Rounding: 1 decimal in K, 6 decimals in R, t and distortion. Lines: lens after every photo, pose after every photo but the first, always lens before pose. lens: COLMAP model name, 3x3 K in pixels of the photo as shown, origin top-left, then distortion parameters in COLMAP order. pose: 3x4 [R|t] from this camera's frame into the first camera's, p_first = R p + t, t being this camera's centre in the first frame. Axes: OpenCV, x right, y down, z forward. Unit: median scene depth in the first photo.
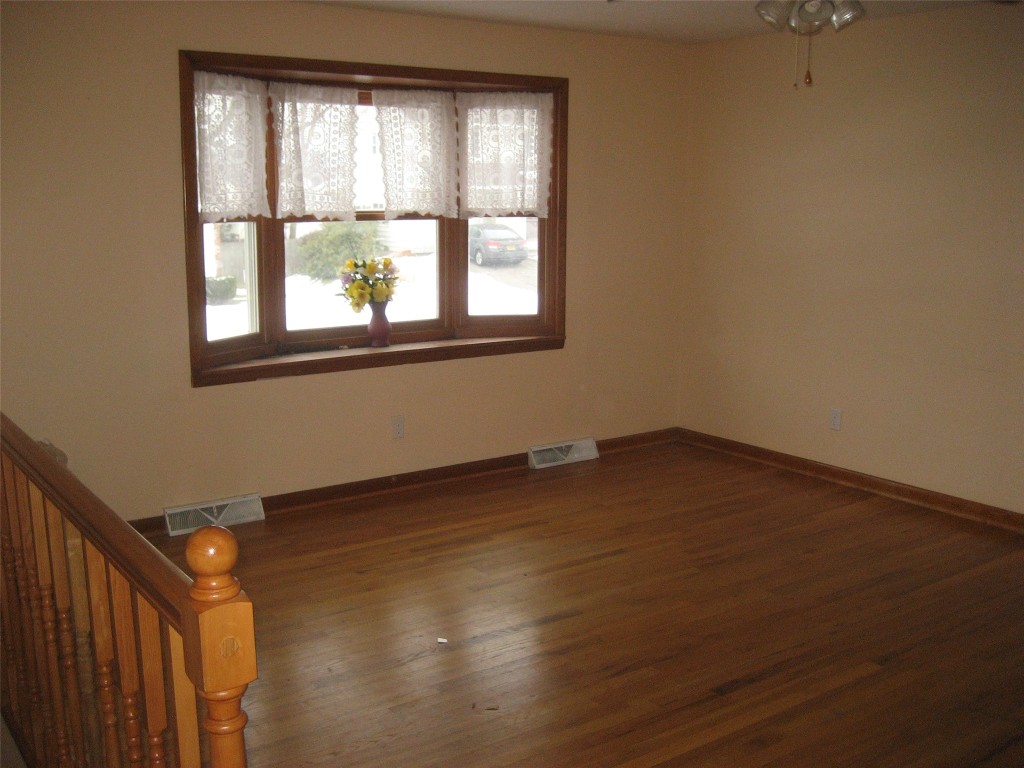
lens RADIAL K [[1039.3, 0, 505.3], [0, 1039.3, 386.8], [0, 0, 1]] dist [-0.155465, 0.267203]
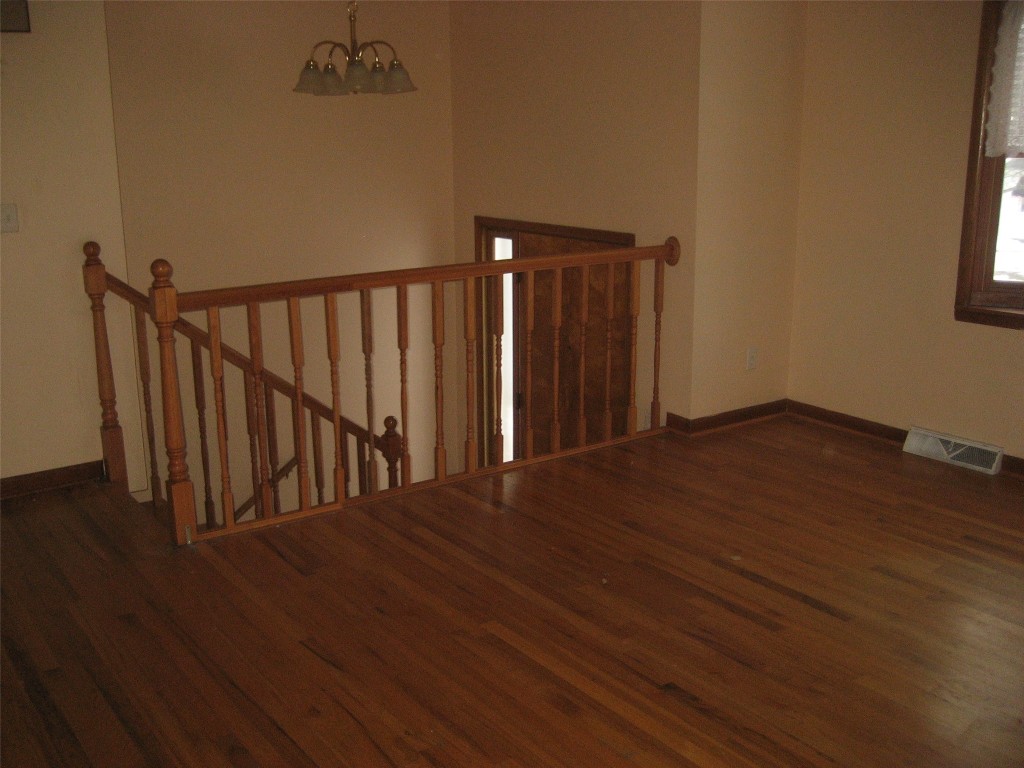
lens RADIAL K [[1039.3, 0, 505.3], [0, 1039.3, 386.8], [0, 0, 1]] dist [-0.155465, 0.267203]
pose [[0.010129, 0.235508, -0.971820, 0.781982], [-0.186454, 0.955270, 0.229554, -0.095611], [0.982412, 0.178874, 0.053587, 0.604877]]
